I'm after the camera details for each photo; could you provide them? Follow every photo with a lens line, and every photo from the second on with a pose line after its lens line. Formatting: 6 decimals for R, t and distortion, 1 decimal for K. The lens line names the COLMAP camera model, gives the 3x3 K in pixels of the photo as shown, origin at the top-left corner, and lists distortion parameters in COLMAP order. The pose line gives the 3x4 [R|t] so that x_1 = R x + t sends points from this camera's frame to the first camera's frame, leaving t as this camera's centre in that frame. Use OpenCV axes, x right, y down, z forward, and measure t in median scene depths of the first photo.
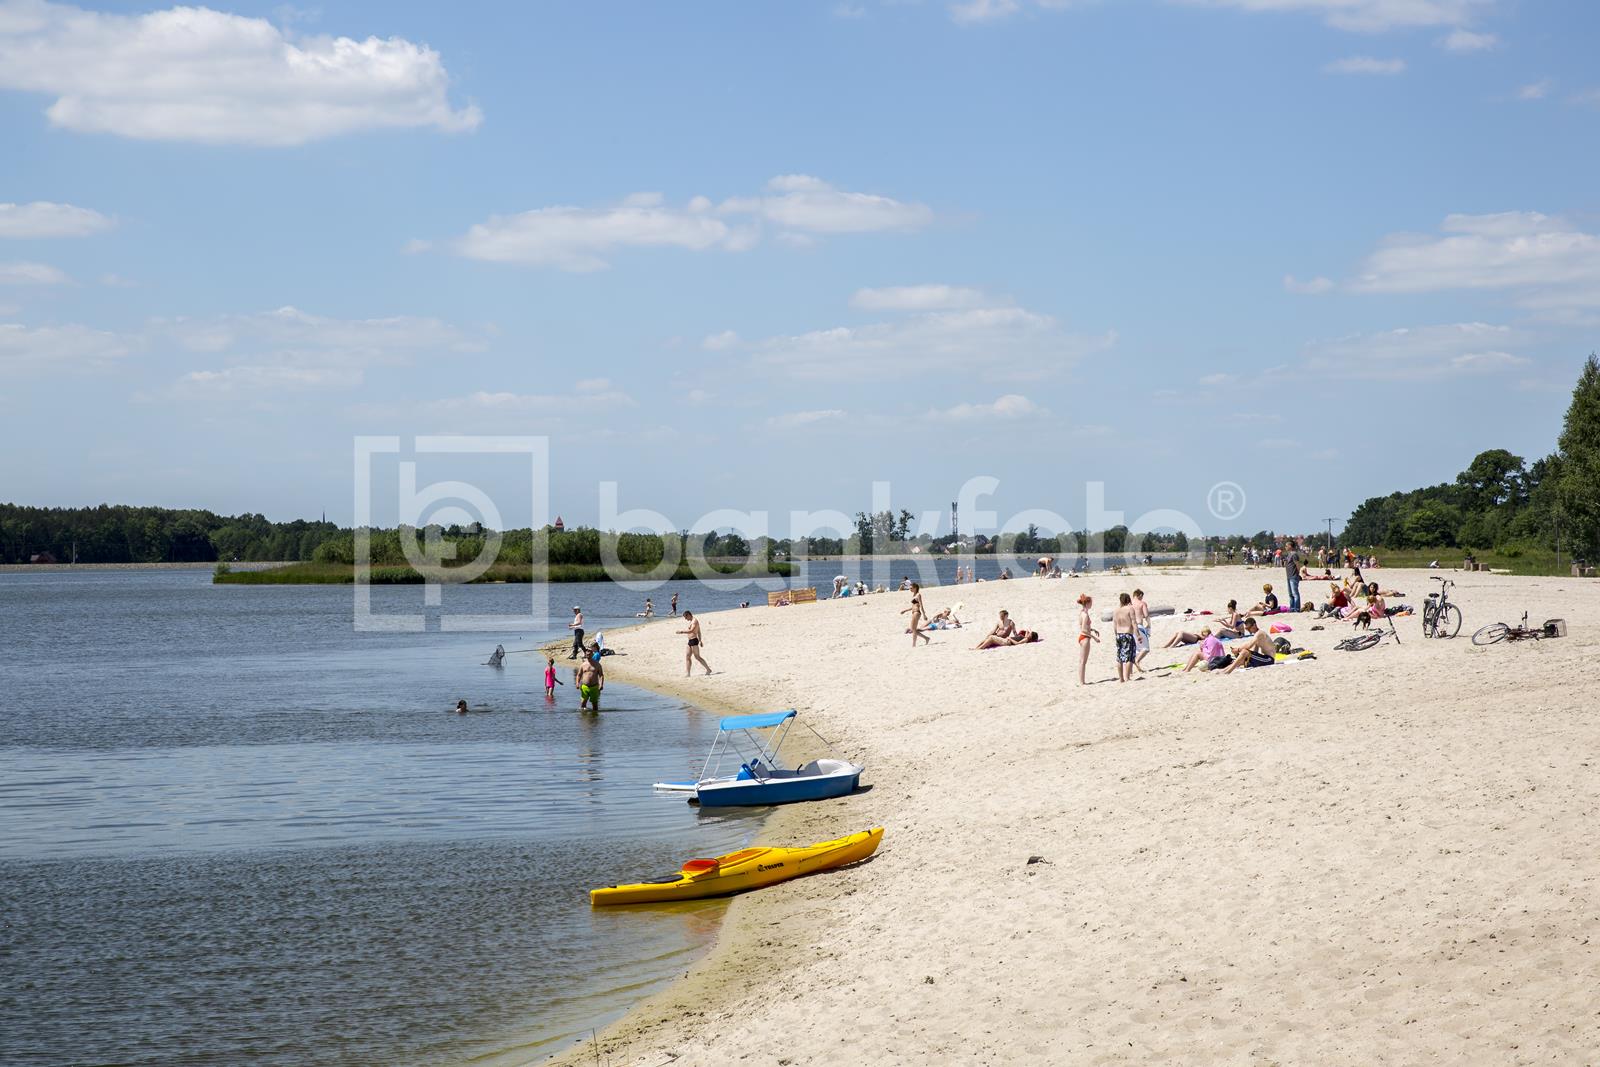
lens RADIAL K [[3272.6, 0, 800.0], [0, 3272.6, 533.2], [0, 0, 1]] dist [0.058982, 0.000000]
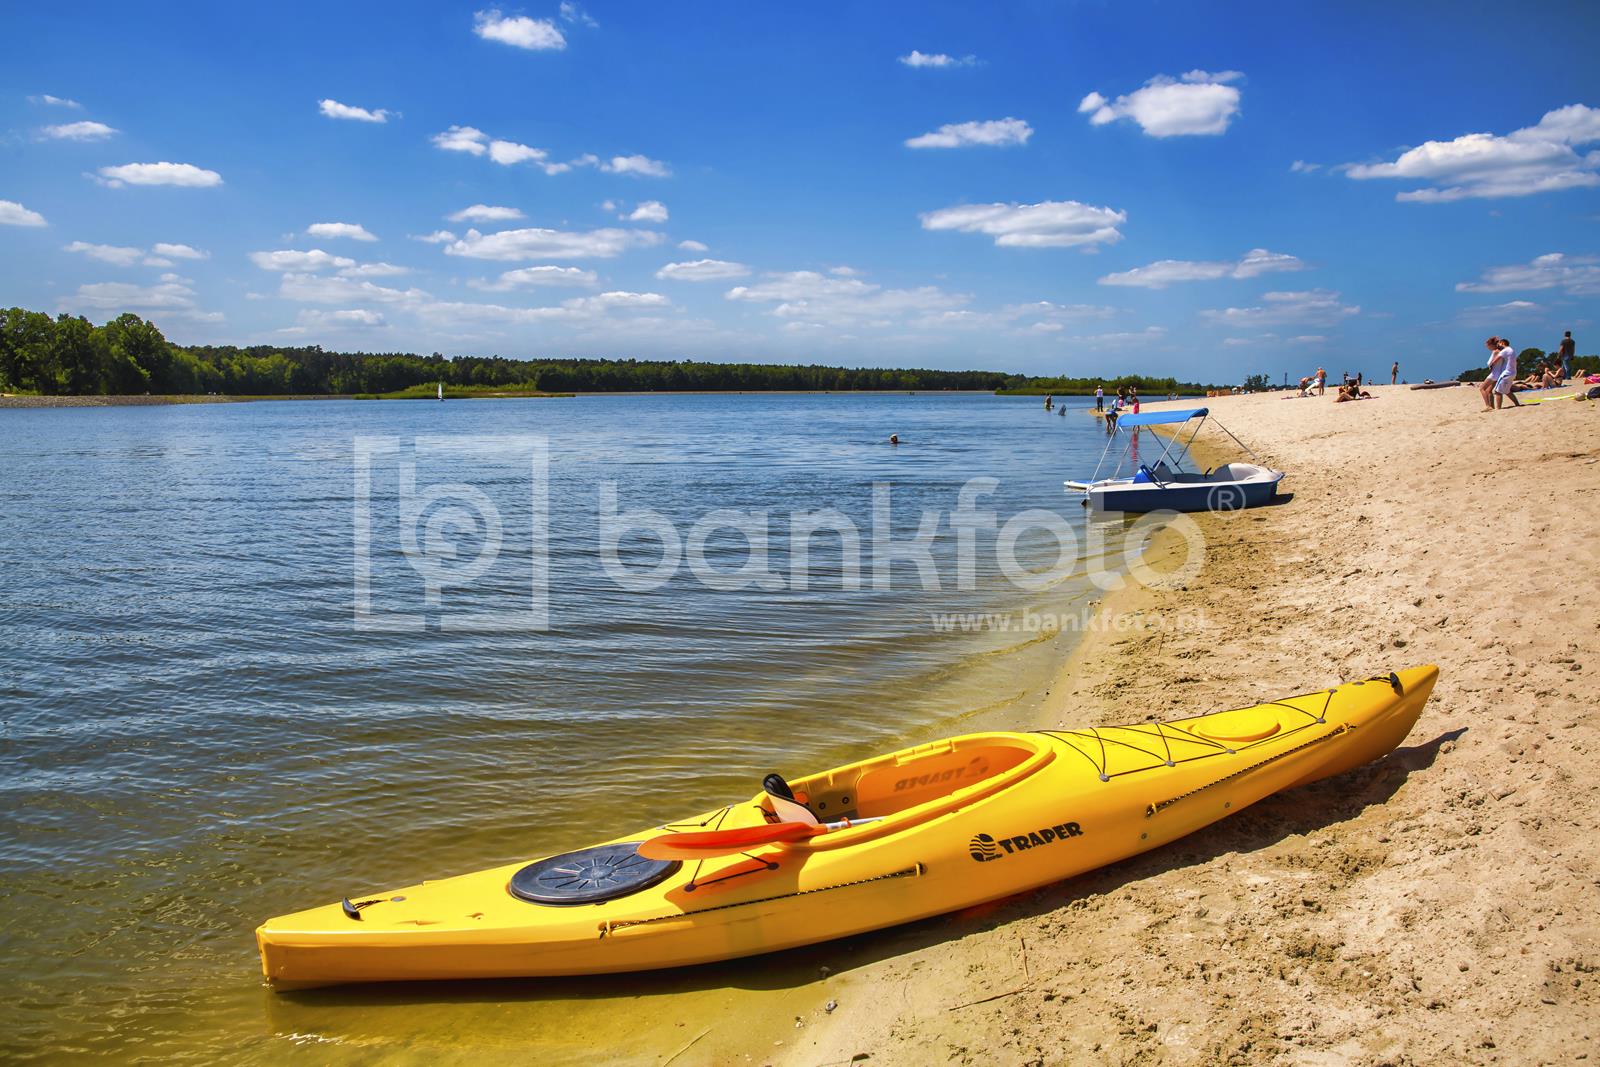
lens RADIAL K [[1109.8, 0, 802.0], [0, 1109.8, 533.8], [0, 0, 1]] dist [-0.007802, -0.001359]
pose [[0.935593, 0.055452, -0.348699, 0.002726], [-0.007809, 0.990599, 0.136578, 0.047534], [0.352994, -0.125058, 0.927230, 0.672308]]
